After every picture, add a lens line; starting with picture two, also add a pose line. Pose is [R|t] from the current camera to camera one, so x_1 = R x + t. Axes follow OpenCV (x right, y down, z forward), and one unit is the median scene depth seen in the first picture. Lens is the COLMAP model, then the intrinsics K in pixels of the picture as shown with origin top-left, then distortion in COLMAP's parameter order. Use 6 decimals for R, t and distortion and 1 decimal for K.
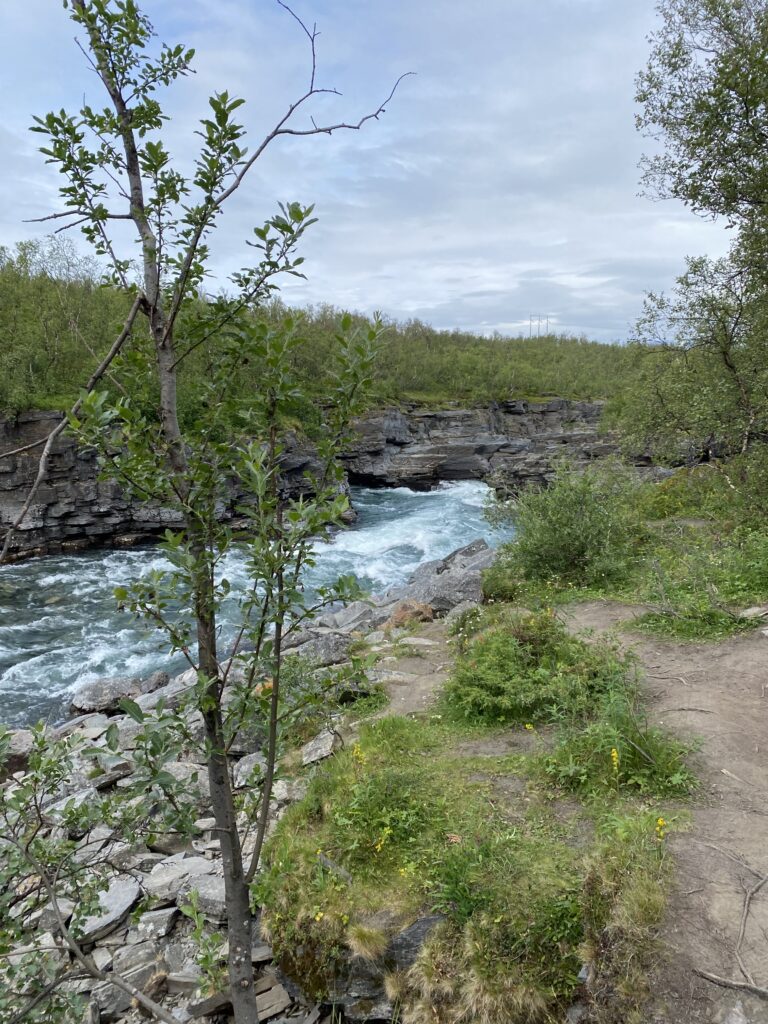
lens RADIAL K [[771.6, 0, 384.0], [0, 771.6, 512.0], [0, 0, 1]] dist [0.106197, -0.068674]
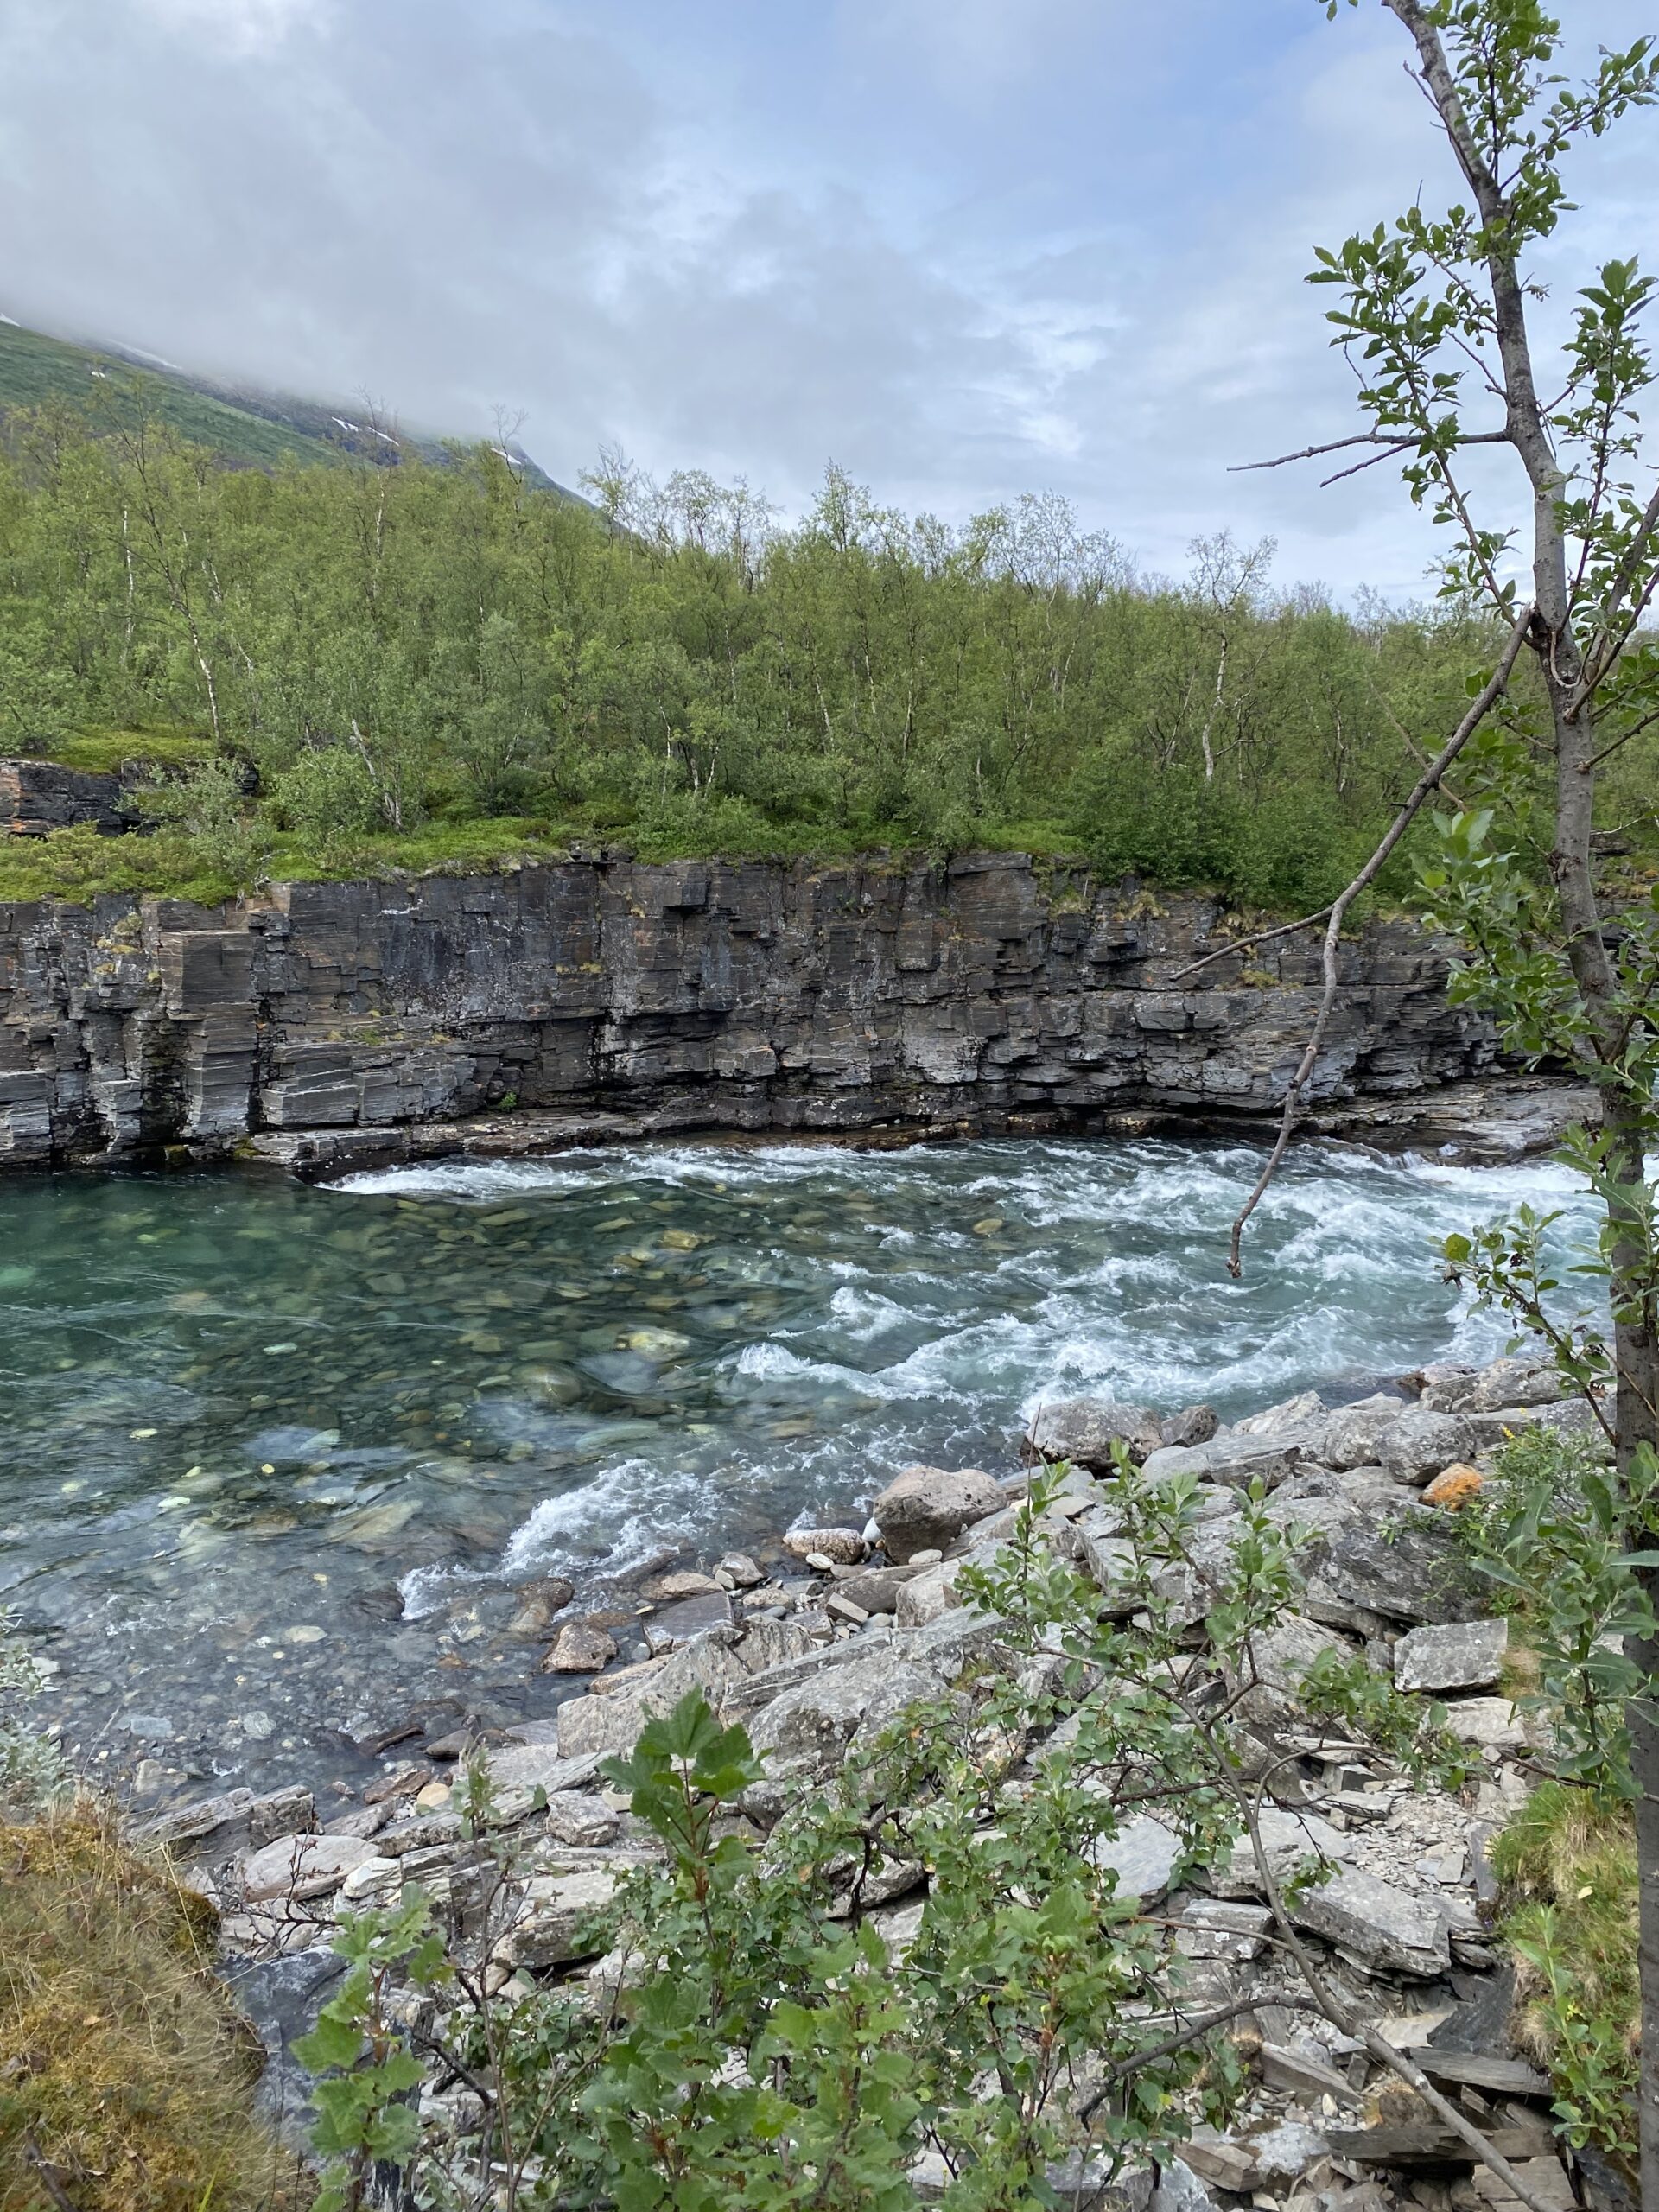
lens RADIAL K [[1666.9, 0, 829.5], [0, 1666.9, 1106.0], [0, 0, 1]] dist [0.106197, -0.068674]
pose [[0.909089, 0.092761, -0.406144, -0.112297], [-0.085619, 0.995686, 0.035764, 0.006307], [0.407709, 0.002261, 0.913109, -0.034703]]
